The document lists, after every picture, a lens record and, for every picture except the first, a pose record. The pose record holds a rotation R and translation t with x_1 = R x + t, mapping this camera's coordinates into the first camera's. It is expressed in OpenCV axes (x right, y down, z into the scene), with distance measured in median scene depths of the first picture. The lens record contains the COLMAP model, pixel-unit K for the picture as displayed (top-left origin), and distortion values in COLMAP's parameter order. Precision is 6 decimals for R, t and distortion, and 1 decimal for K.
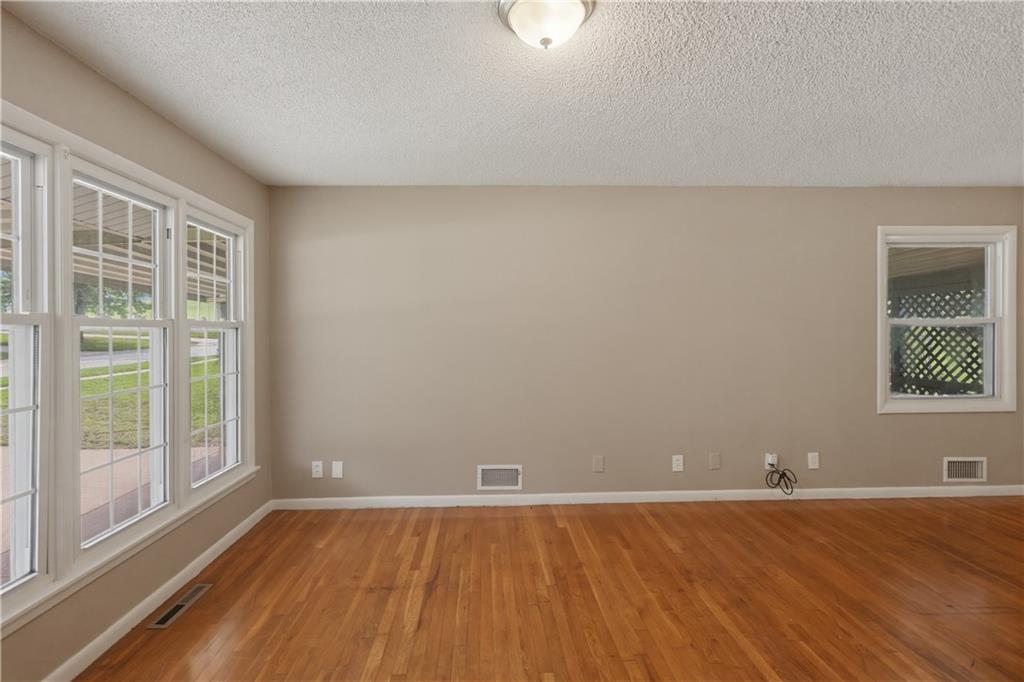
lens RADIAL K [[494.1, 0, 502.3], [0, 494.1, 332.8], [0, 0, 1]] dist [0.000741, 0.000677]
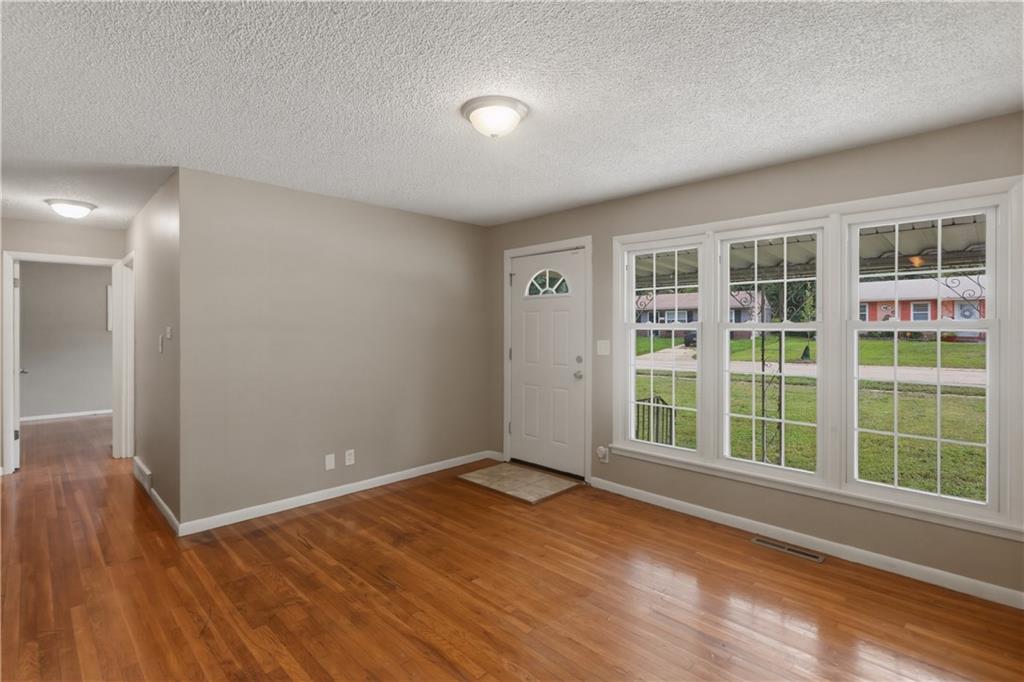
lens RADIAL K [[490.1, 0, 506.6], [0, 490.1, 326.8], [0, 0, 1]] dist [-0.000158, 0.000900]
pose [[-0.737881, 0.003330, -0.674923, 0.493594], [-0.000102, 0.999987, 0.005045, -0.013893], [0.674931, 0.003792, -0.737871, 0.990352]]
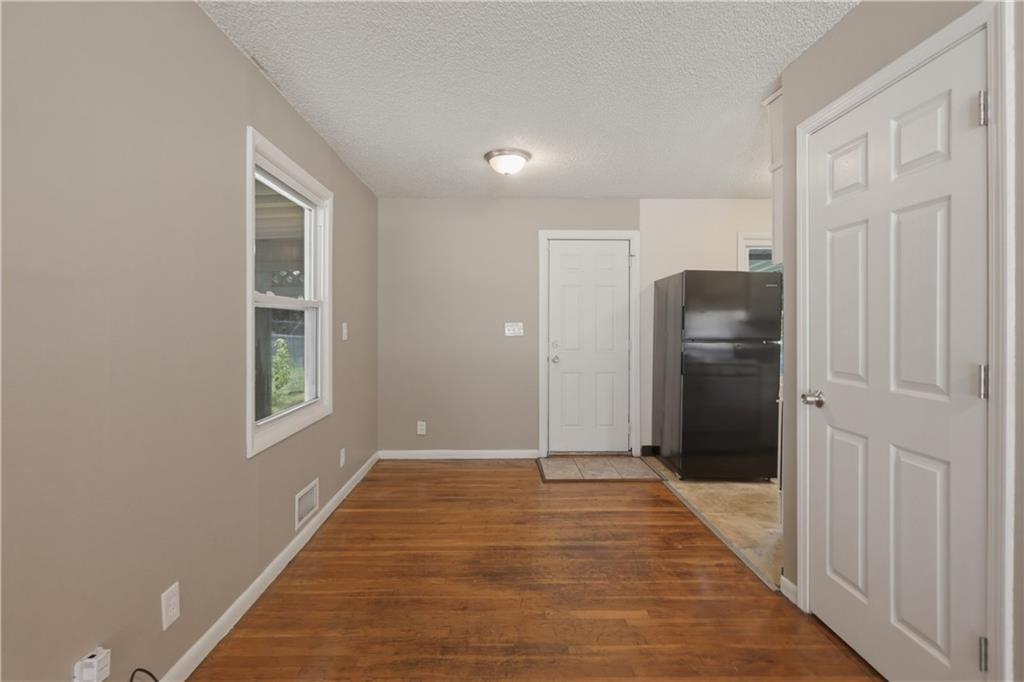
lens RADIAL K [[494.1, 0, 502.3], [0, 494.1, 332.8], [0, 0, 1]] dist [0.000741, 0.000677]
pose [[0.024553, -0.008316, 0.999664, 0.224929], [0.004348, 0.999957, 0.008212, 0.017574], [-0.999689, 0.004145, 0.024589, 0.771324]]
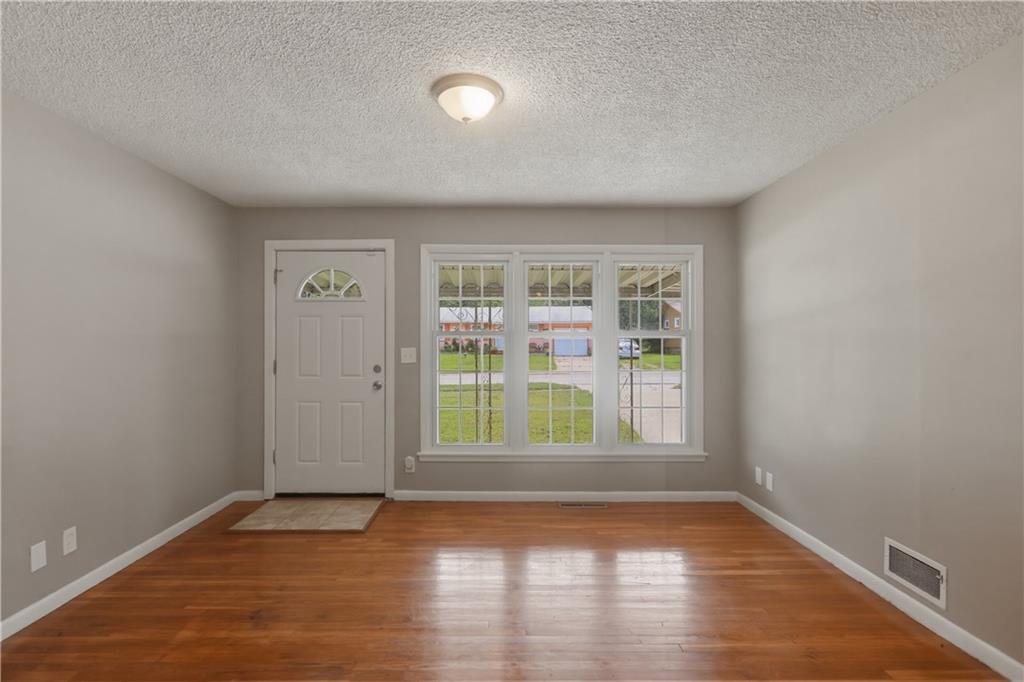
lens RADIAL K [[494.1, 0, 502.3], [0, 494.1, 332.8], [0, 0, 1]] dist [0.000741, 0.000677]
pose [[-0.033569, -0.018689, -0.999262, 0.684811], [-0.005002, 0.999816, -0.018531, 0.009503], [0.999424, 0.004377, -0.033656, 0.543061]]
